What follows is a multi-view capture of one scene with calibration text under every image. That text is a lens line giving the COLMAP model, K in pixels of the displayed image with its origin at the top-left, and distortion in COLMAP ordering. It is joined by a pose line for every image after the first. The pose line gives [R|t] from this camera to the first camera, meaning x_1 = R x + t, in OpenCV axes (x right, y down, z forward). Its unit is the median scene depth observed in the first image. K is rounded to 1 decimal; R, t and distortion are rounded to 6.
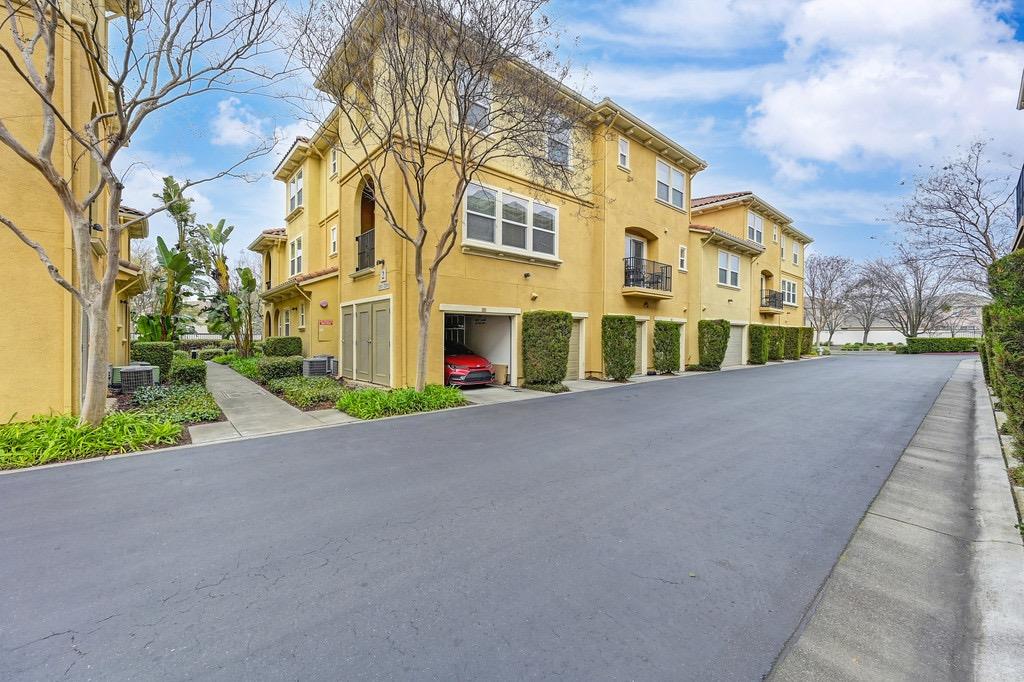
lens RADIAL K [[408.0, 0, 513.7], [0, 408.0, 339.4], [0, 0, 1]] dist [-0.000163, 0.000080]
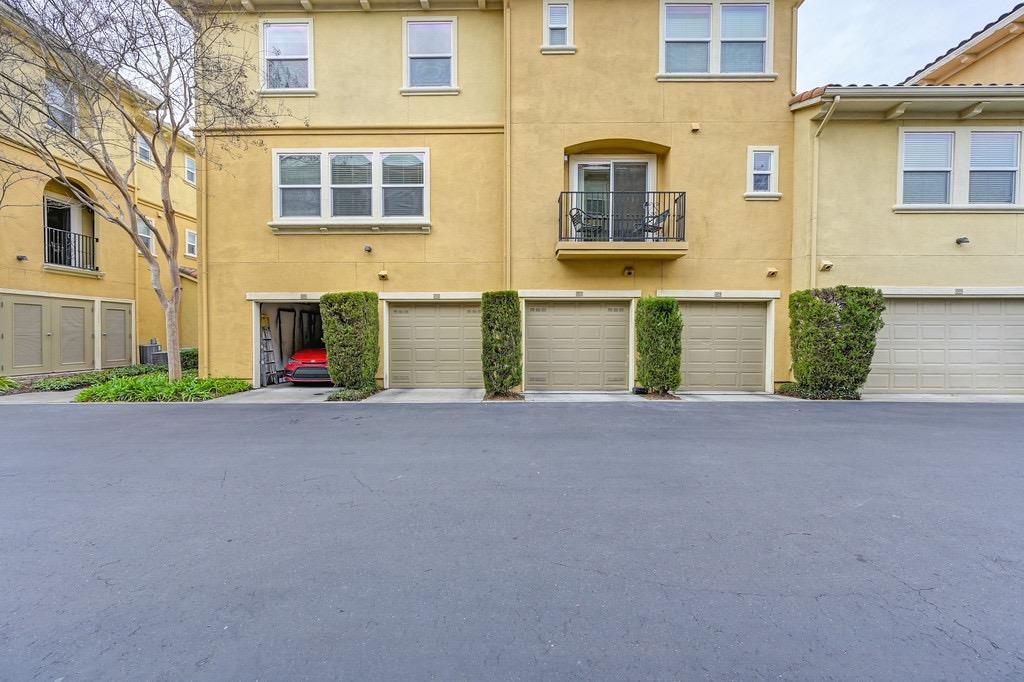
lens RADIAL K [[408.0, 0, 512.5], [0, 408.0, 338.4], [0, 0, 1]] dist [-0.000163, 0.000080]
pose [[0.744473, 0.019013, -0.667382, 0.710336], [0.000072, 0.999592, 0.028558, -0.007579], [0.667653, -0.021309, 0.744168, 0.553210]]
